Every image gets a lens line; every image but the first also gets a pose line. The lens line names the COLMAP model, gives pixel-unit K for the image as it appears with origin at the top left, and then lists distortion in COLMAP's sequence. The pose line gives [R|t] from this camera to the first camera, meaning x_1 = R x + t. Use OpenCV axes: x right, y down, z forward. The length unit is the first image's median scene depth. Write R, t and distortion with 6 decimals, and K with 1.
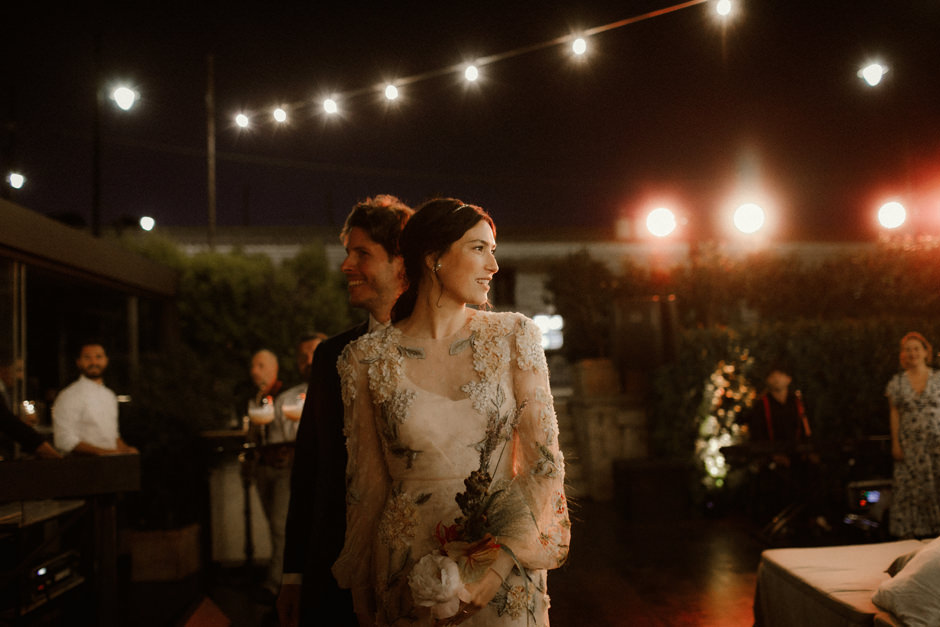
lens RADIAL K [[901.7, 0, 470.0], [0, 901.7, 313.5], [0, 0, 1]] dist [-0.105785, 0.130467]
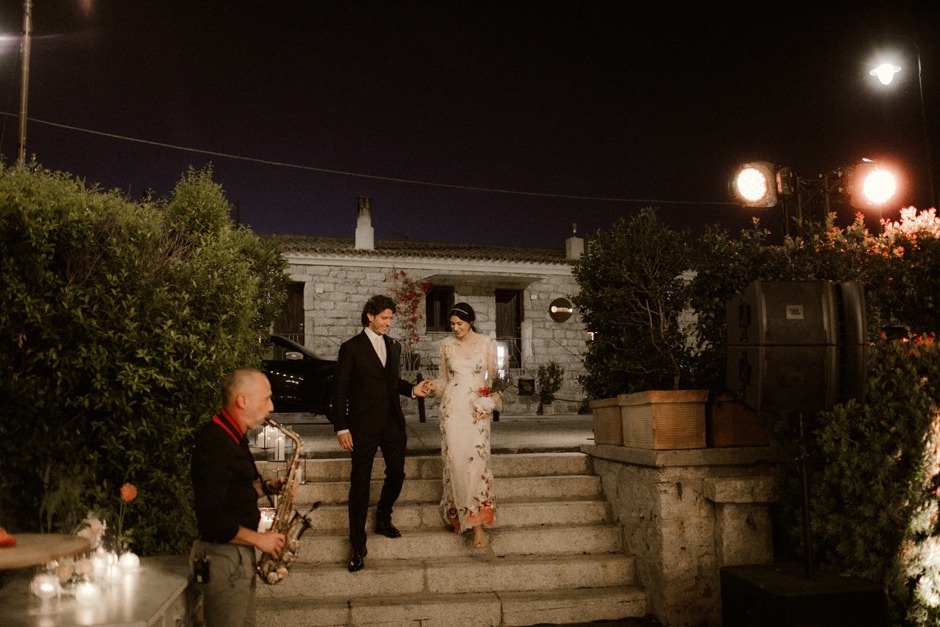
lens RADIAL K [[901.7, 0, 470.0], [0, 901.7, 313.5], [0, 0, 1]] dist [-0.105785, 0.130467]
pose [[0.995077, 0.037372, 0.091783, -0.053729], [-0.033853, 0.998642, -0.039606, 0.027761], [-0.093138, 0.036303, 0.994991, 0.414229]]
